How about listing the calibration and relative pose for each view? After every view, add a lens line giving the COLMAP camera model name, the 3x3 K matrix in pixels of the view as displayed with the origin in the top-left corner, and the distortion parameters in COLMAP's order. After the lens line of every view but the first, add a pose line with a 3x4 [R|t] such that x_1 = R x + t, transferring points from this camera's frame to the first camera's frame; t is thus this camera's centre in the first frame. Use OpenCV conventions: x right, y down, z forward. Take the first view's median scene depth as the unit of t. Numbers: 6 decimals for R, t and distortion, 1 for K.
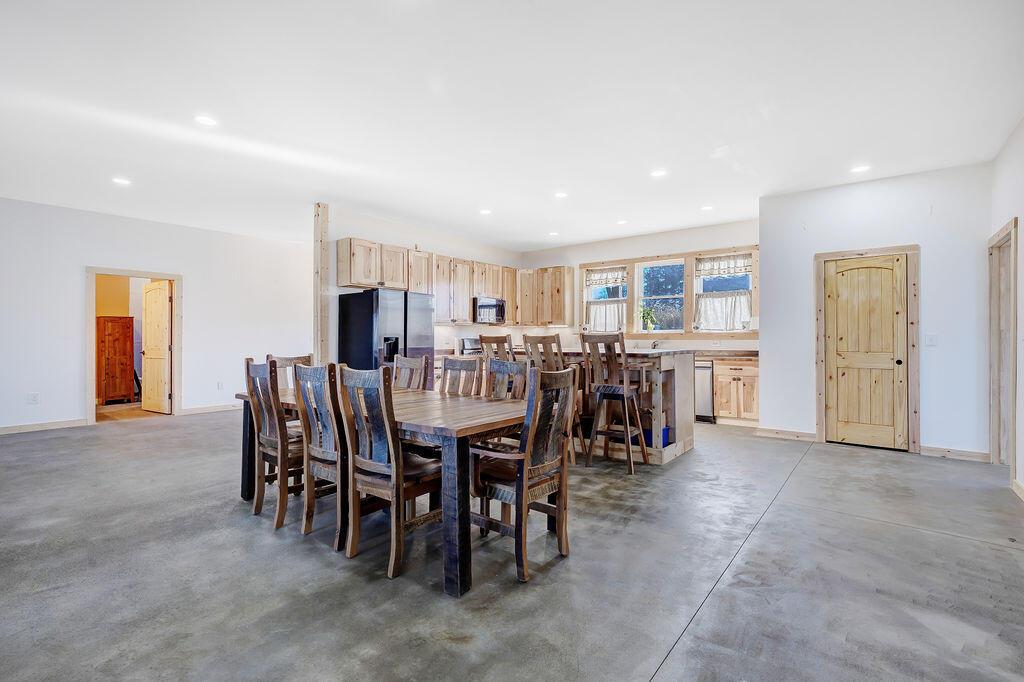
lens RADIAL K [[472.0, 0, 511.4], [0, 472.0, 337.9], [0, 0, 1]] dist [0.008421, 0.000389]
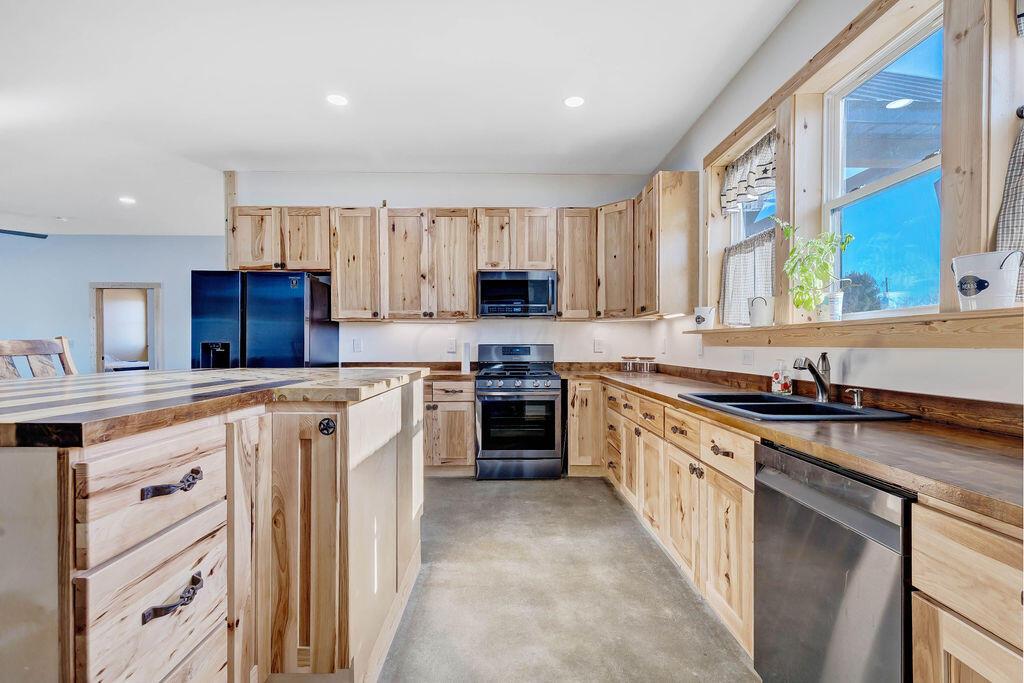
lens RADIAL K [[472.0, 0, 516.1], [0, 472.0, 345.7], [0, 0, 1]] dist [0.008421, 0.000389]
pose [[0.642912, -0.001872, -0.765938, 0.345787], [0.006088, 0.999978, 0.002665, 0.001489], [0.765916, -0.006377, 0.642909, 0.604080]]
